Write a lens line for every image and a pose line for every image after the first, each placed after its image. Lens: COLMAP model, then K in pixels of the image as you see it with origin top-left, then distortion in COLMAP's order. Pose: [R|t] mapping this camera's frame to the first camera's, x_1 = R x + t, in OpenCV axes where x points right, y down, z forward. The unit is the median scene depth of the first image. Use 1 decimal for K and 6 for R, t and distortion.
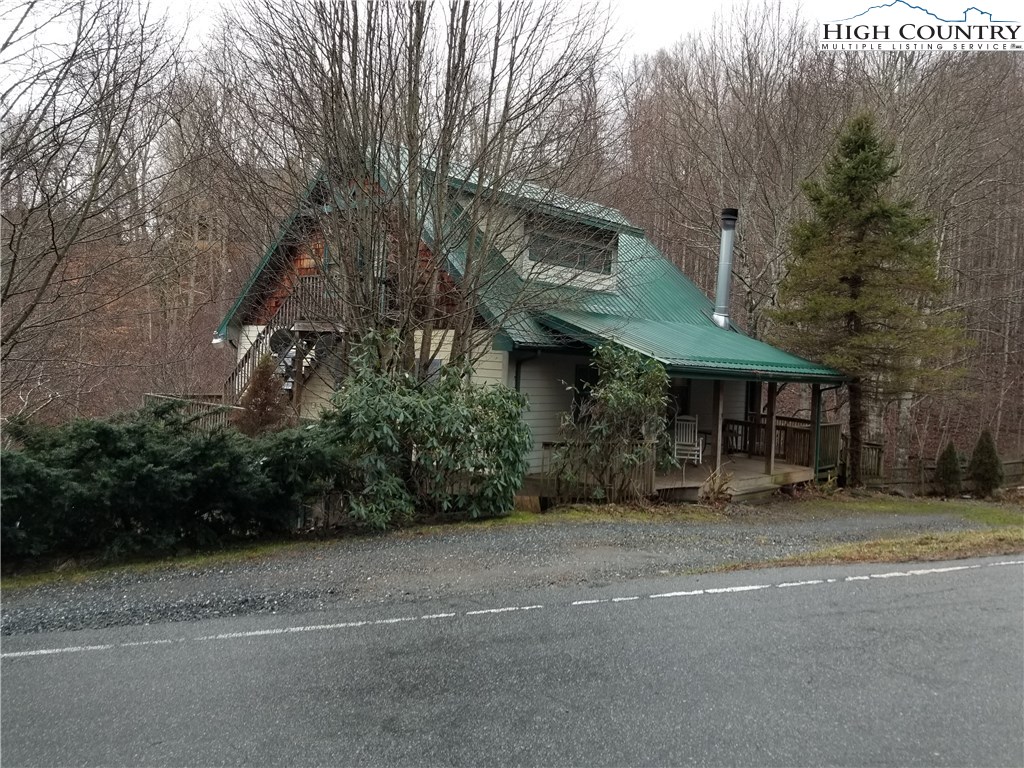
lens RADIAL K [[783.0, 0, 509.5], [0, 783.0, 382.7], [0, 0, 1]] dist [0.107601, 0.000612]
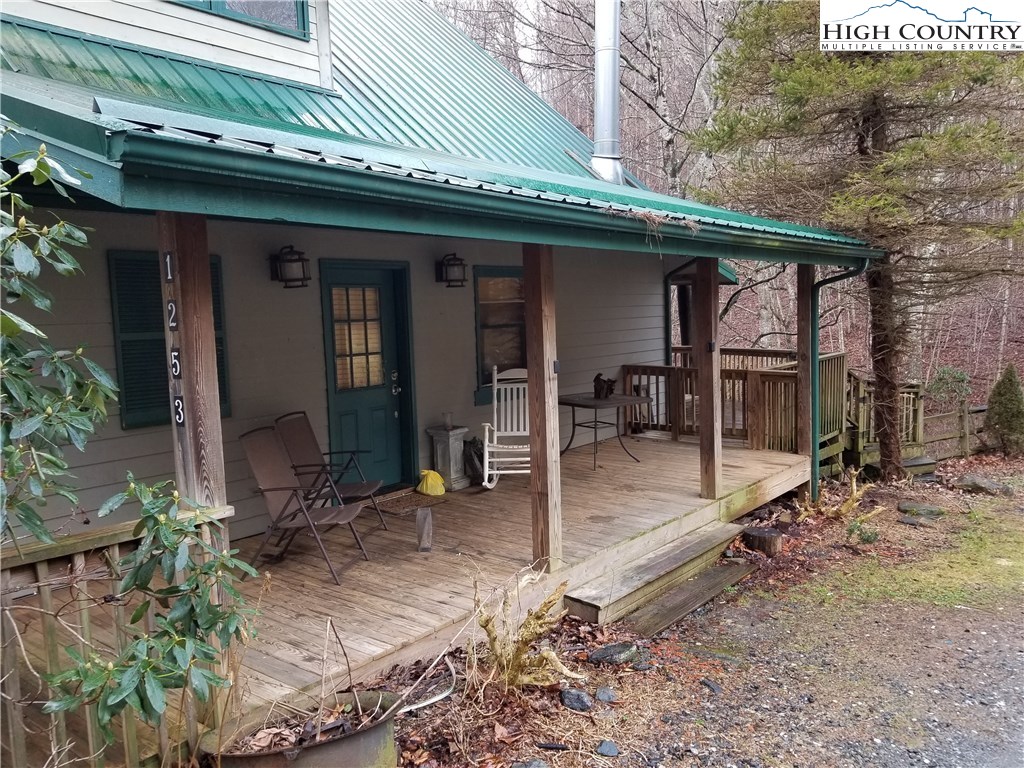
lens RADIAL K [[783.0, 0, 513.0], [0, 783.0, 386.6], [0, 0, 1]] dist [0.107601, 0.000612]
pose [[0.994827, -0.088007, 0.050741, 0.183801], [0.084387, 0.994004, 0.069537, 0.020273], [-0.056556, -0.064895, 0.996288, 0.529507]]
